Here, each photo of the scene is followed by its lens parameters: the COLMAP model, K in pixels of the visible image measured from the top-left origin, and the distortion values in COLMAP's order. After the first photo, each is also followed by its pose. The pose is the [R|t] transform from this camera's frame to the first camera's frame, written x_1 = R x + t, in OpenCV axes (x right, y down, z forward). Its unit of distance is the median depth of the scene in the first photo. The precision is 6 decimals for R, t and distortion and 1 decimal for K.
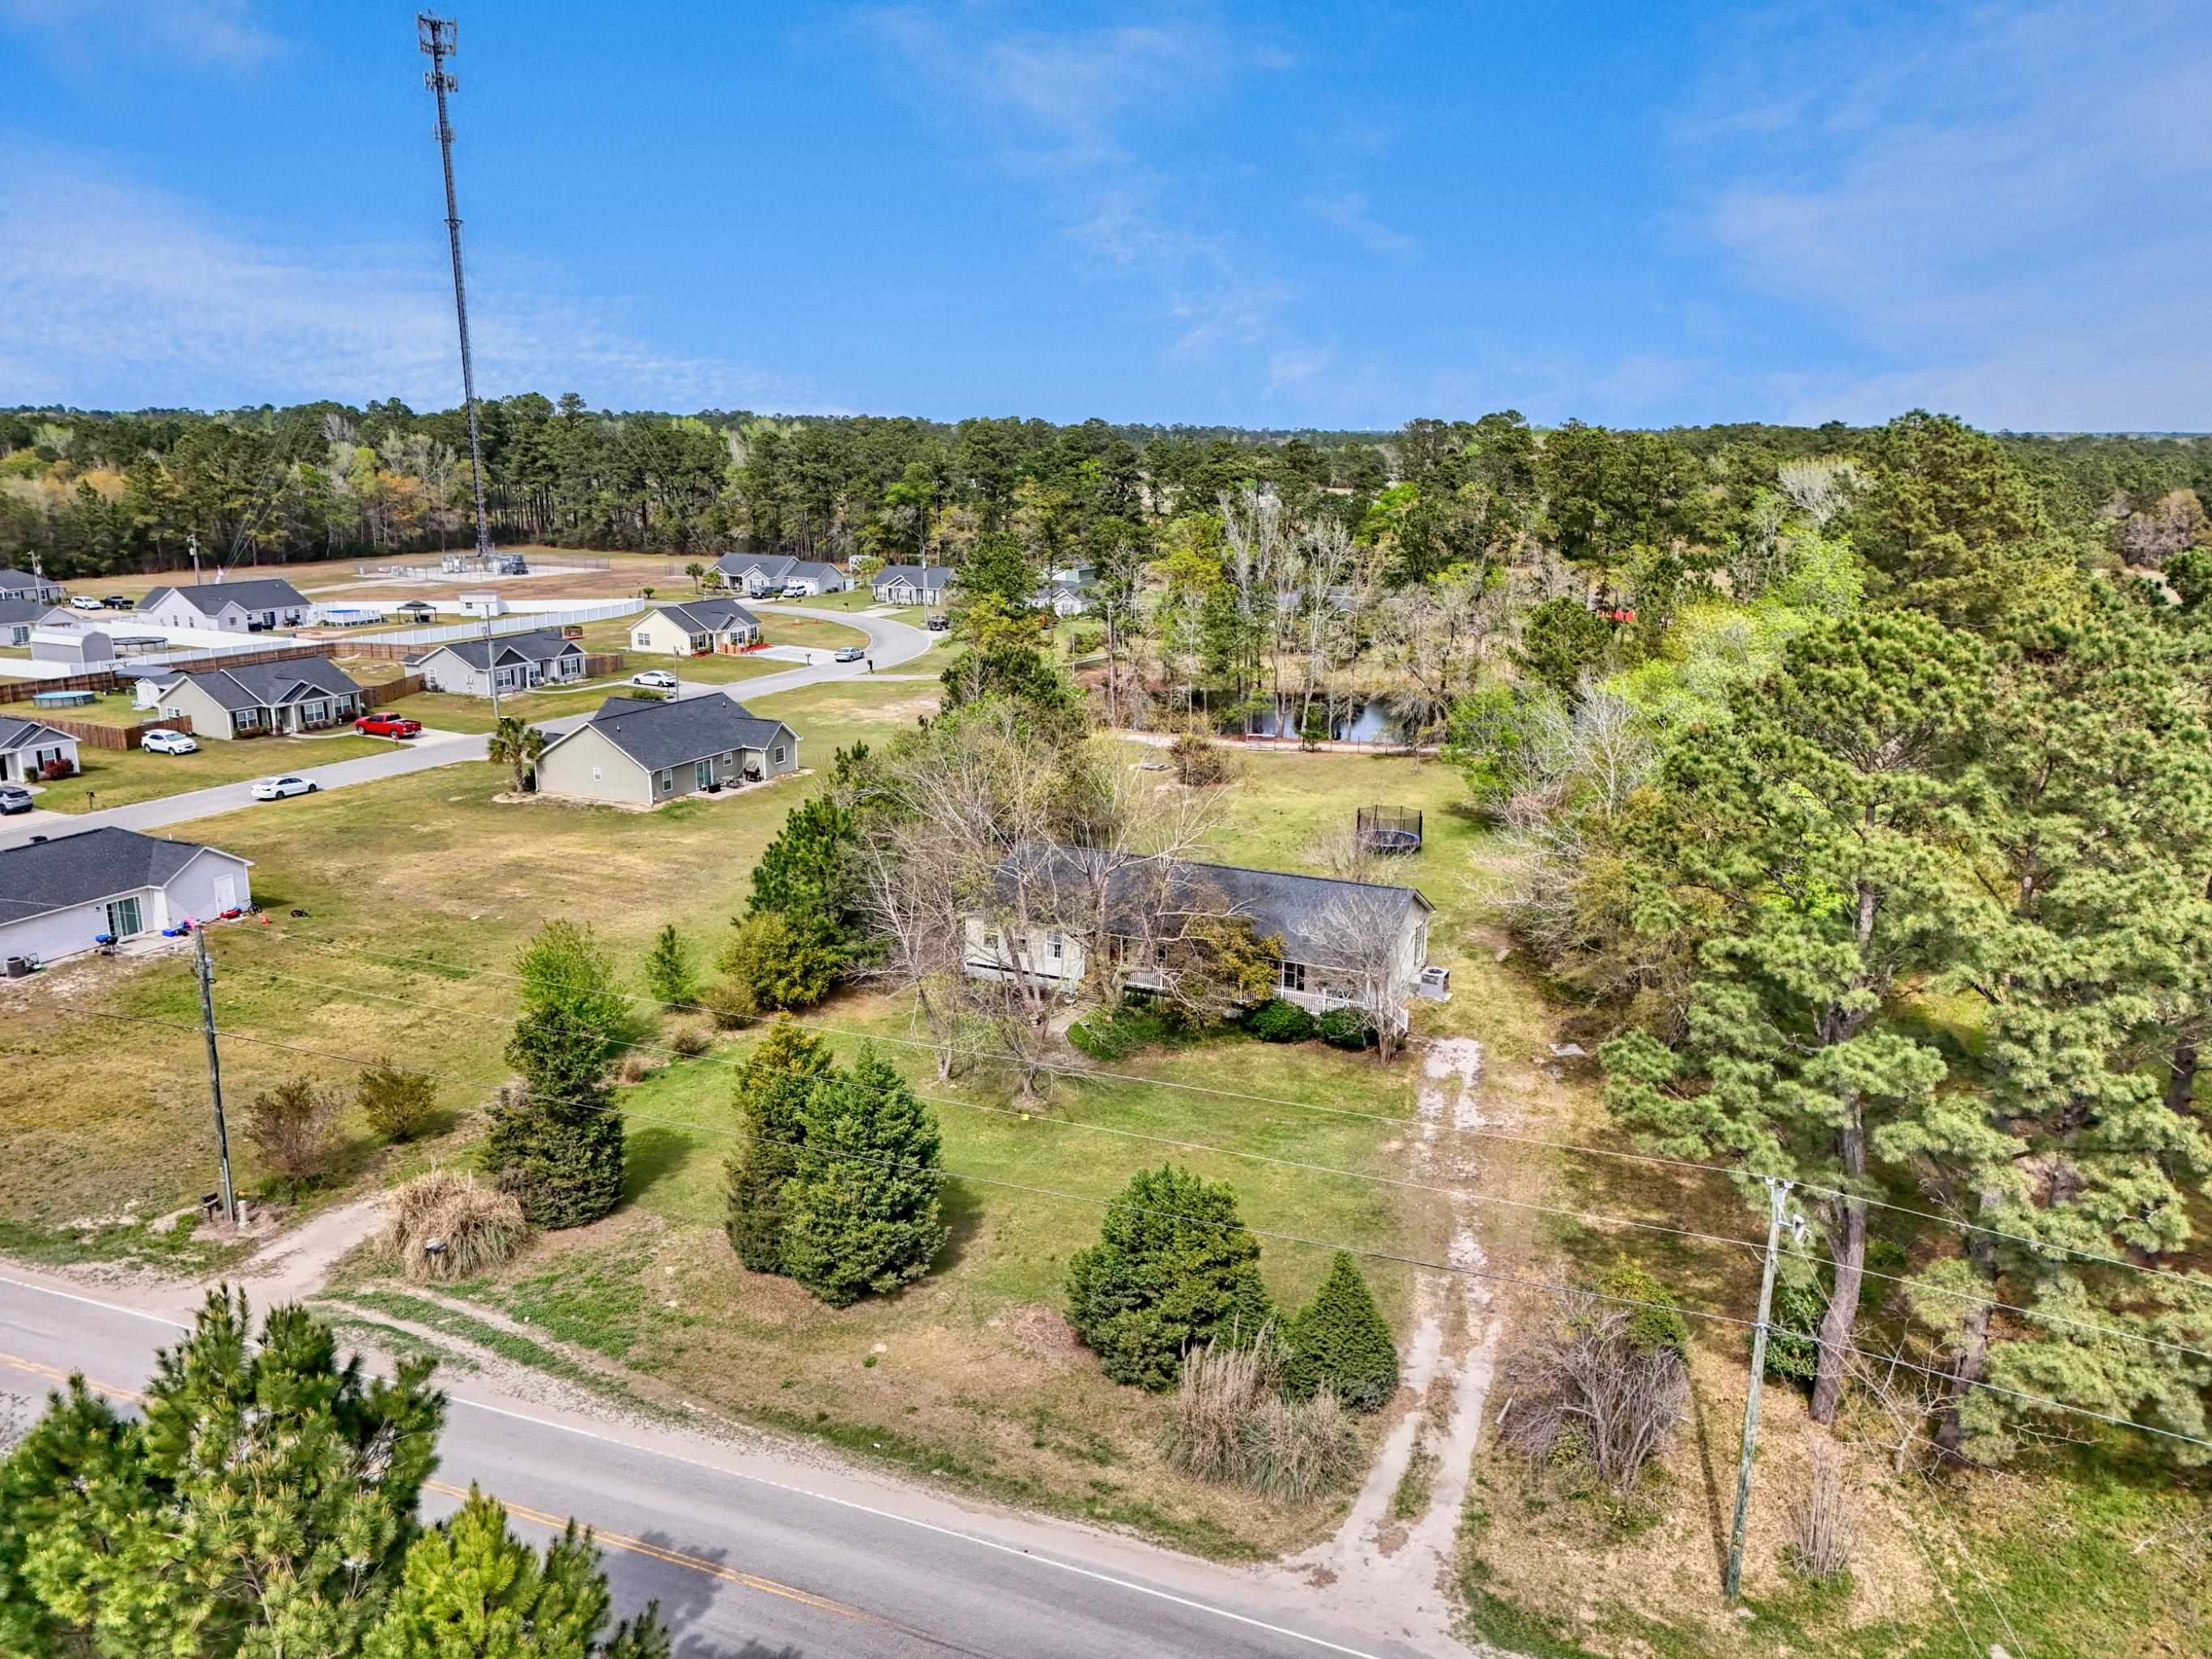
lens RADIAL K [[1619.8, 0, 1111.6], [0, 1619.8, 826.2], [0, 0, 1]] dist [0.075472, -0.061290]
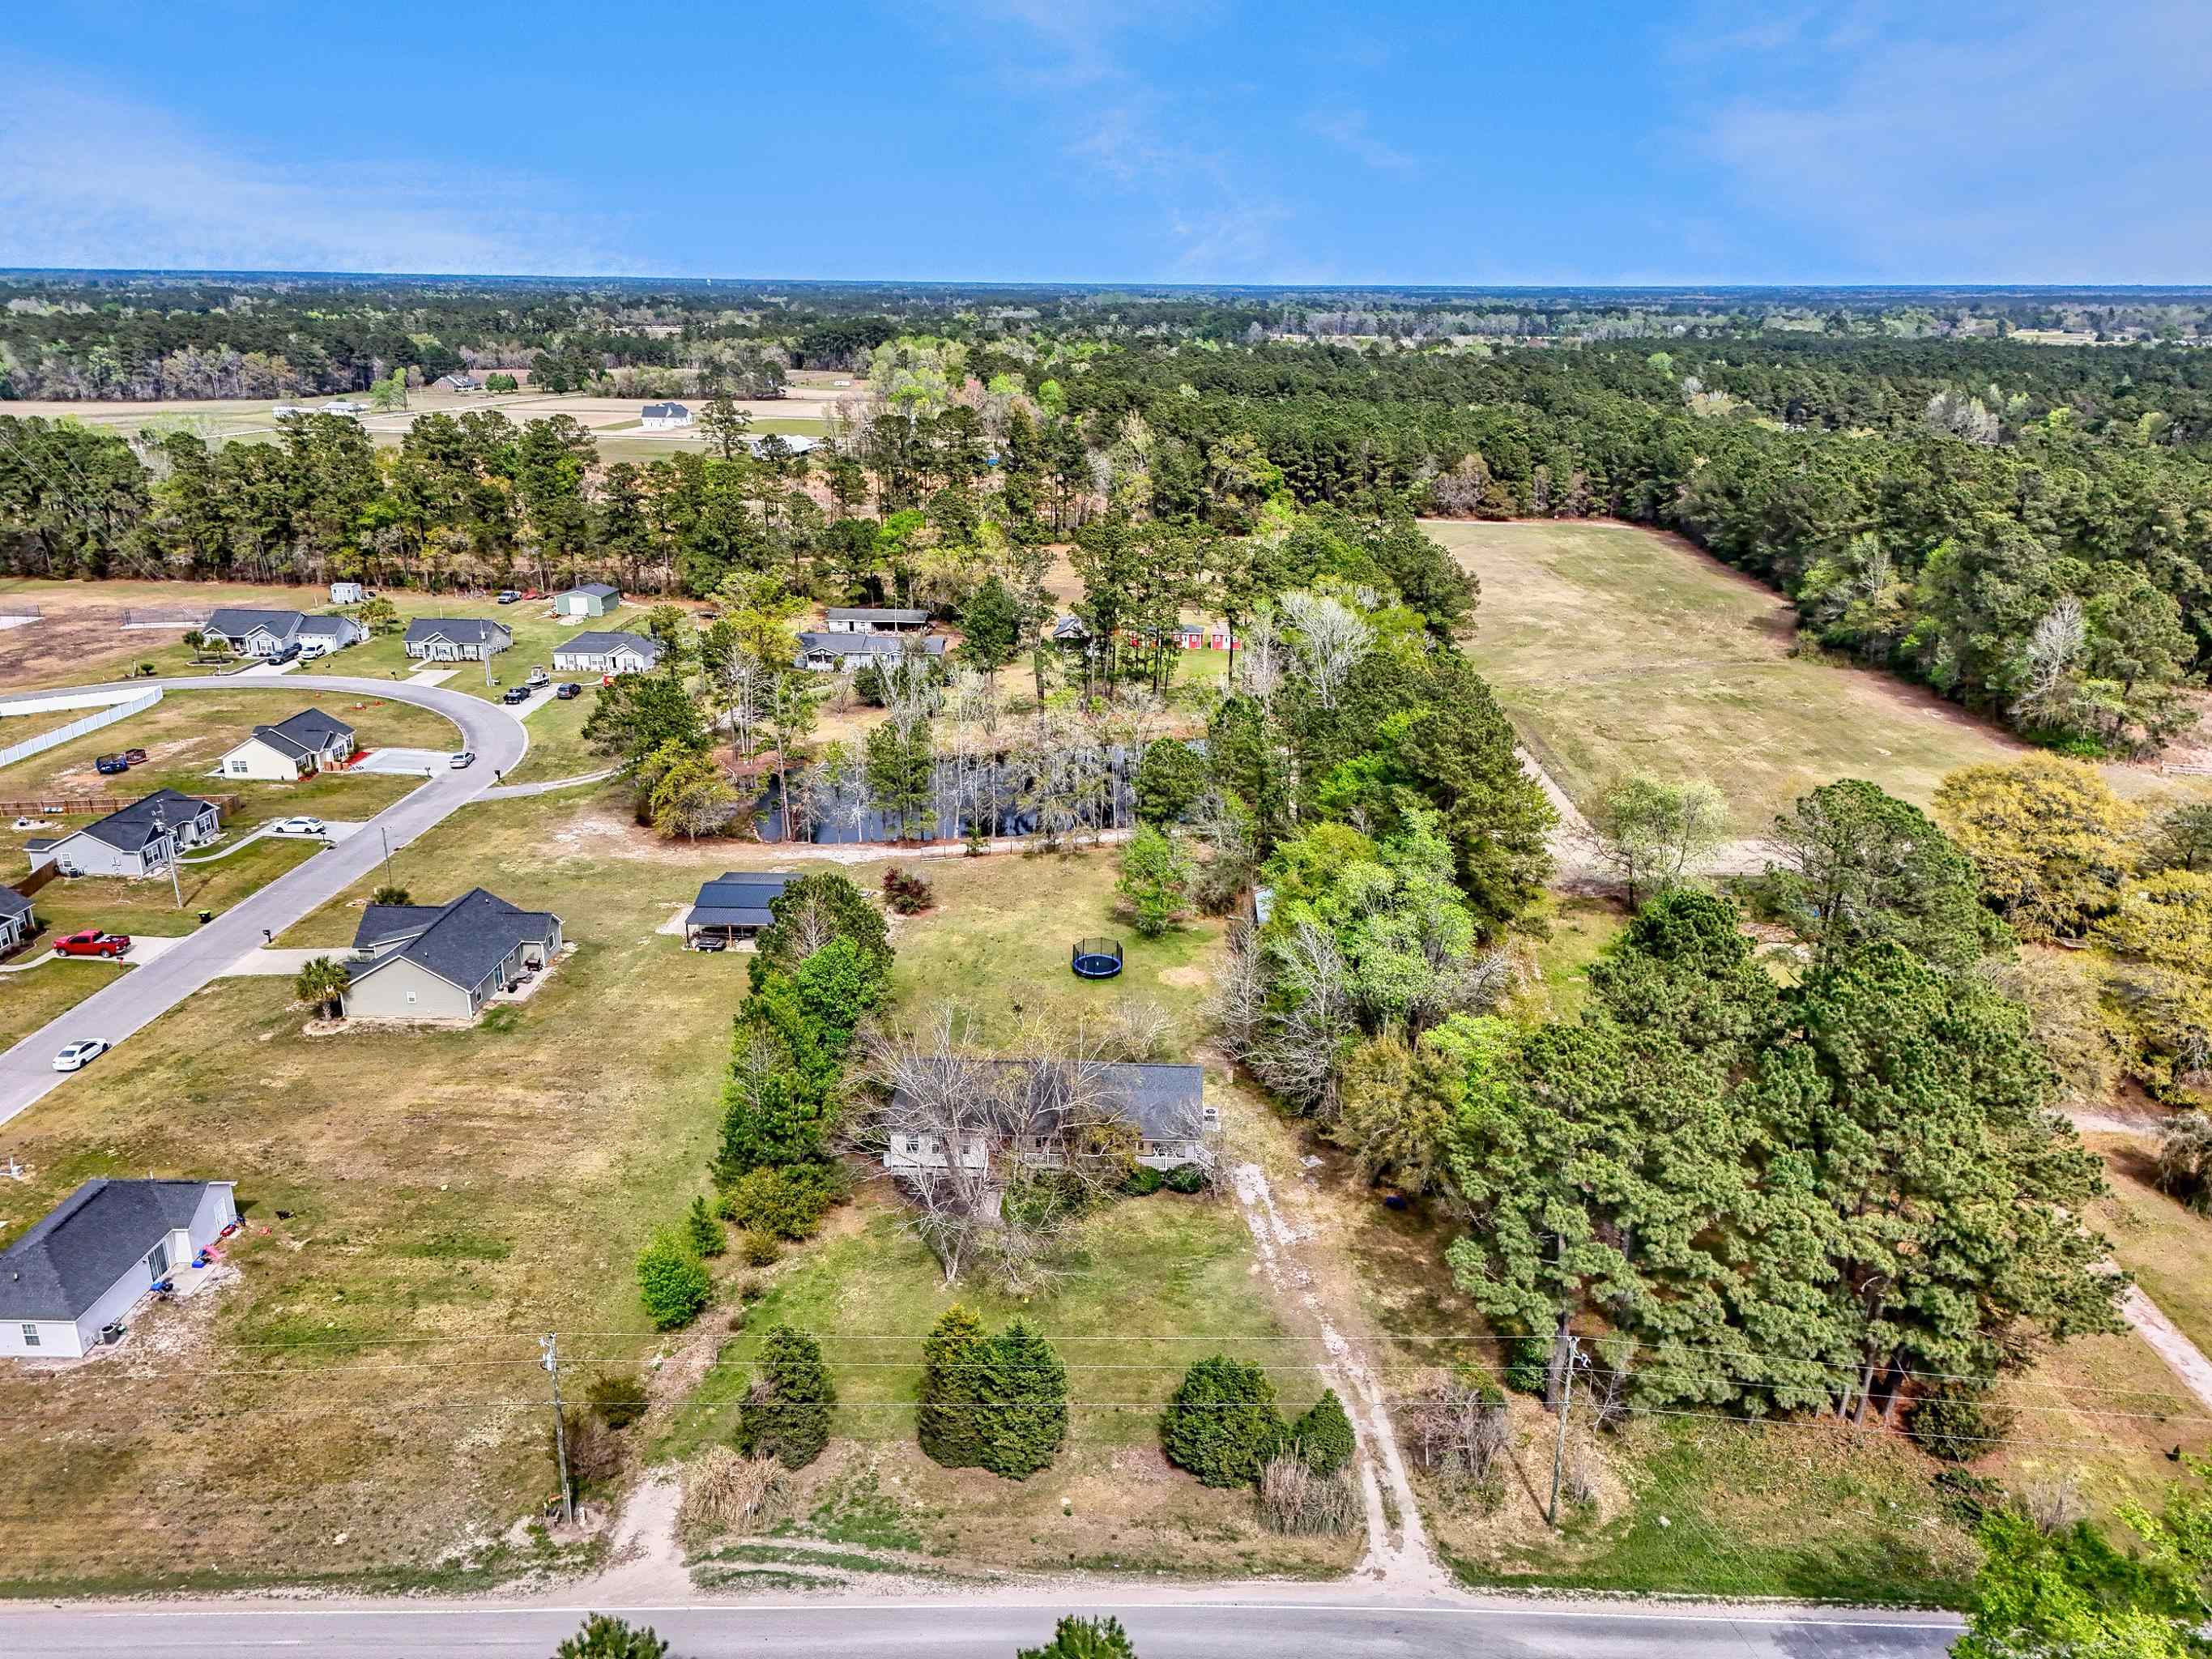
lens RADIAL K [[1619.8, 0, 1111.6], [0, 1619.8, 826.2], [0, 0, 1]] dist [0.075472, -0.061290]
pose [[0.926704, -0.120929, 0.355803, -0.251310], [0.089603, 0.990605, 0.103306, -0.218416], [-0.364953, -0.063853, 0.928834, -0.215275]]
